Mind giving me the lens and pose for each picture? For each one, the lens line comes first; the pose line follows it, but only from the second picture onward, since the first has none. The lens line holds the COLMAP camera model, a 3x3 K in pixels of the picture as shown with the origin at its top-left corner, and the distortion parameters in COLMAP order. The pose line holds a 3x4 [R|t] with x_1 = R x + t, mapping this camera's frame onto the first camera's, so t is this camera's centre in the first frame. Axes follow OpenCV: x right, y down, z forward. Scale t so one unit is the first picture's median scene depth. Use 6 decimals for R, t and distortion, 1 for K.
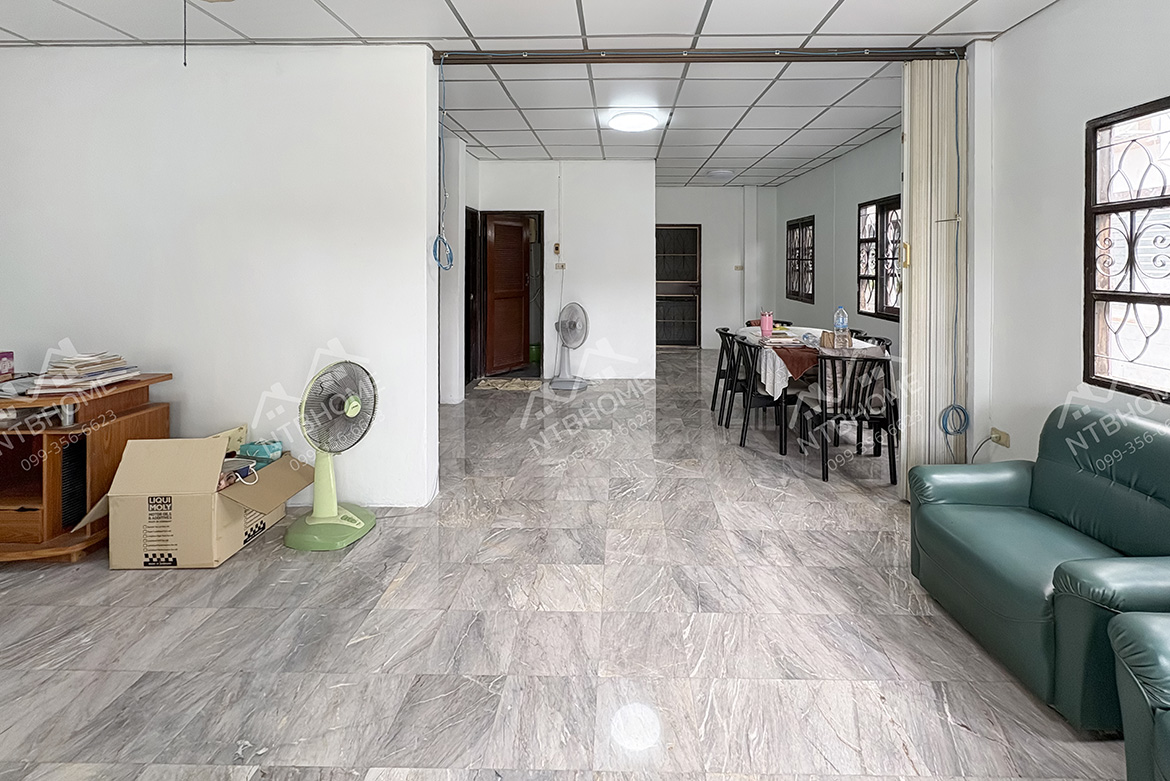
lens RADIAL K [[482.1, 0, 587.2], [0, 482.1, 262.5], [0, 0, 1]] dist [-0.000278, -0.000387]
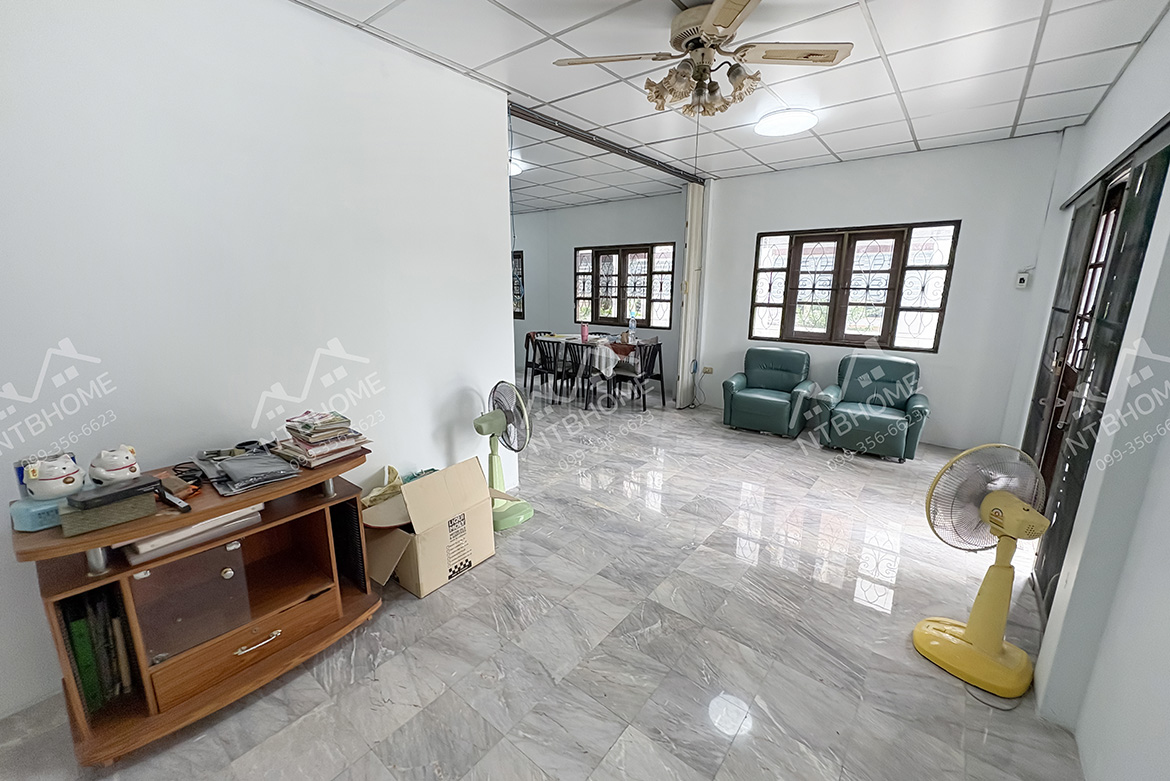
lens RADIAL K [[469.2, 0, 585.0], [0, 469.2, 390.5], [0, 0, 1]] dist [-0.000679, -0.000127]
pose [[0.612314, -0.173284, 0.771391, -1.294590], [-0.004599, 0.974888, 0.222648, -0.033732], [-0.790601, -0.139878, 0.596141, 0.144564]]
